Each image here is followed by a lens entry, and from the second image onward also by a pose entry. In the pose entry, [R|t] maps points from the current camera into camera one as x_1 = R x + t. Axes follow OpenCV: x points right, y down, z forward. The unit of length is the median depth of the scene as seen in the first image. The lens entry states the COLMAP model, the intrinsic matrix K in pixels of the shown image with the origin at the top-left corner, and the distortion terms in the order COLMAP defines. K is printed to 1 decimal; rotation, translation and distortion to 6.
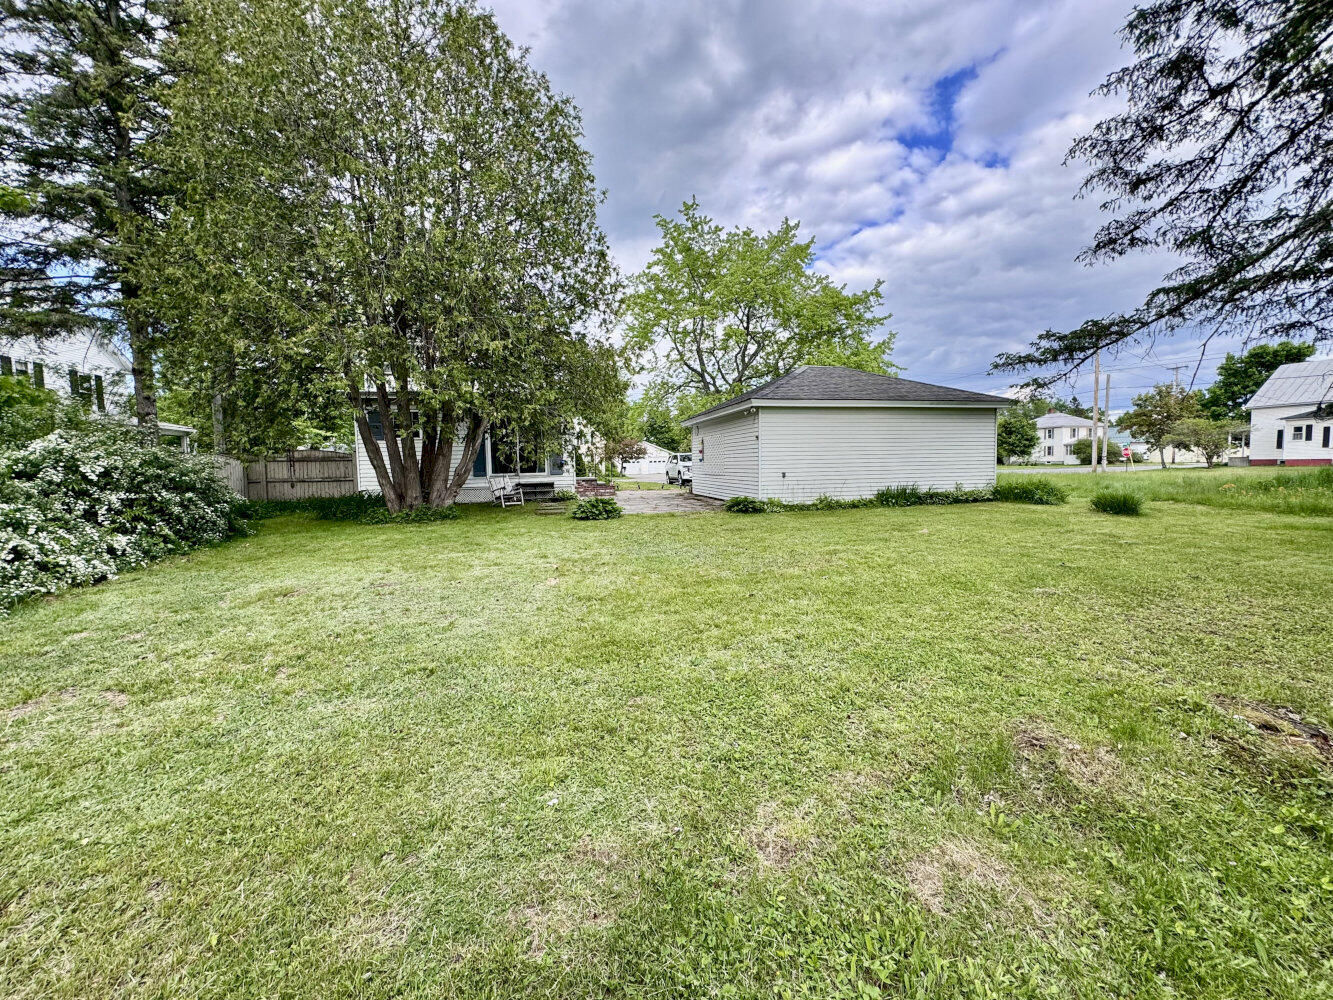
lens RADIAL K [[534.0, 0, 672.0], [0, 534.0, 490.4], [0, 0, 1]] dist [-0.003082, -0.000022]
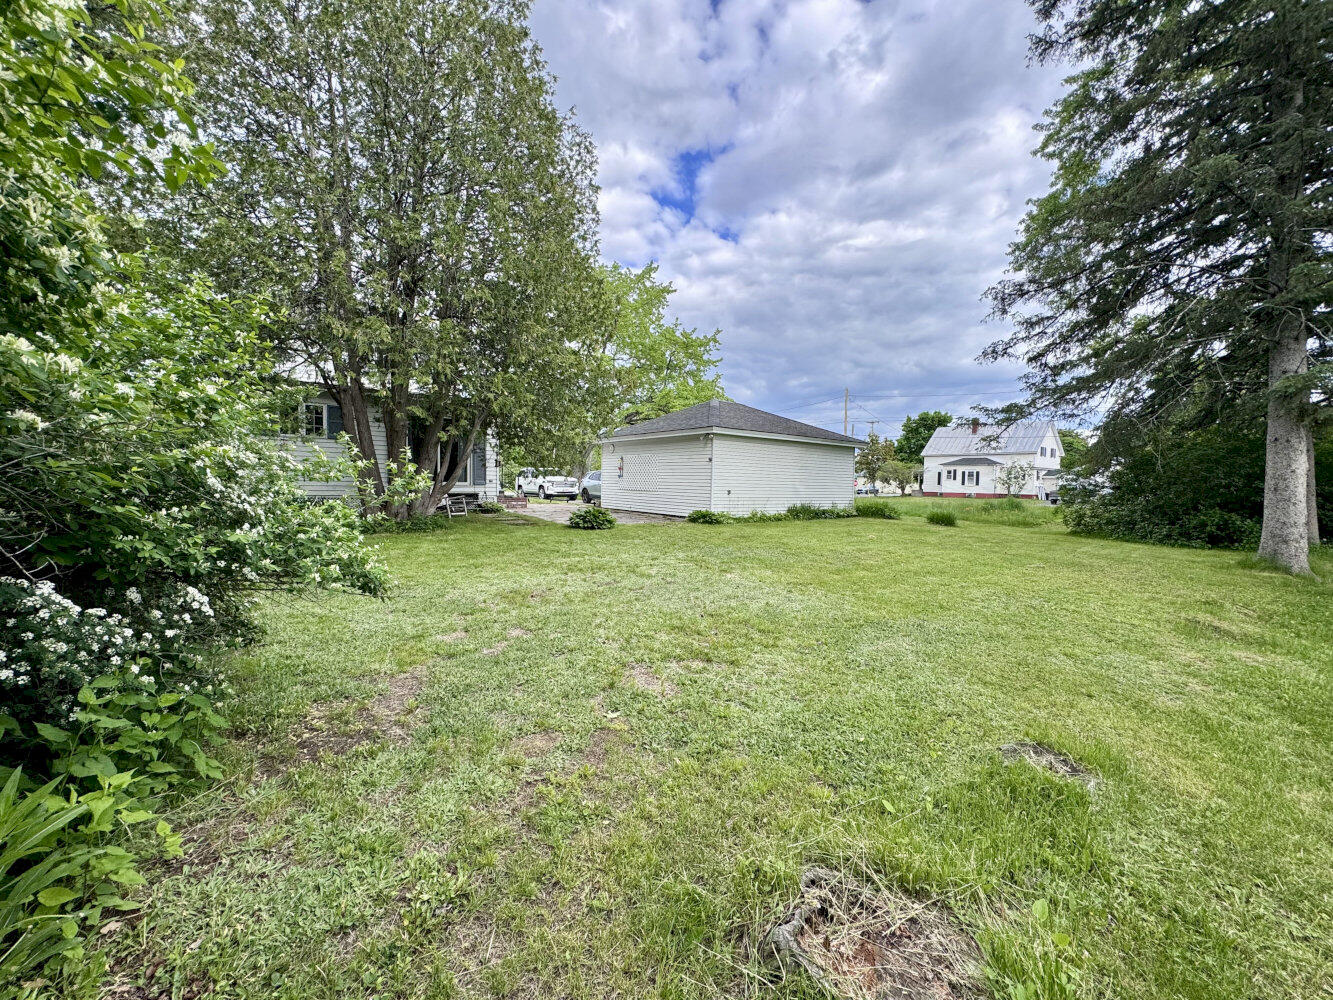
lens RADIAL K [[534.0, 0, 652.9], [0, 534.0, 487.4], [0, 0, 1]] dist [-0.003082, -0.000022]
pose [[0.910644, 0.035461, 0.411667, -0.106488], [-0.019849, 0.998915, -0.042140, 0.003268], [-0.412715, 0.030203, 0.910359, -0.000713]]
